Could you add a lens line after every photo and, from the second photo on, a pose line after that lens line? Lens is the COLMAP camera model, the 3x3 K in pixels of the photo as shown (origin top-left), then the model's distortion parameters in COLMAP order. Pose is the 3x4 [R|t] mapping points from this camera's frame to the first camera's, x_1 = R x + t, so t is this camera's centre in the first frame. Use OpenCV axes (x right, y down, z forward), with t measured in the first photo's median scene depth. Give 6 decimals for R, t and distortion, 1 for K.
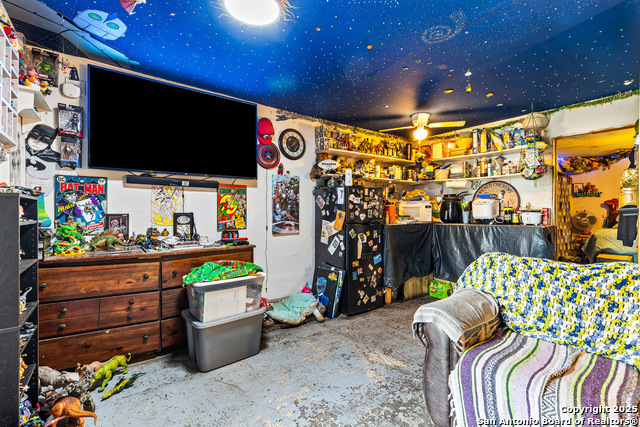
lens RADIAL K [[288.4, 0, 321.3], [0, 288.4, 211.8], [0, 0, 1]] dist [-0.000135, -0.000095]
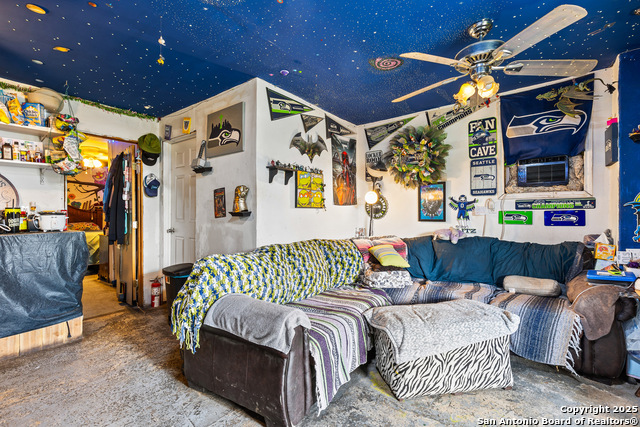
lens RADIAL K [[288.4, 0, 321.5], [0, 288.4, 215.4], [0, 0, 1]] dist [-0.000135, -0.000095]
pose [[-0.291950, -0.005302, 0.956419, -0.283227], [0.002654, 0.999976, 0.006353, 0.001000], [-0.956430, 0.004393, -0.291929, 0.598160]]
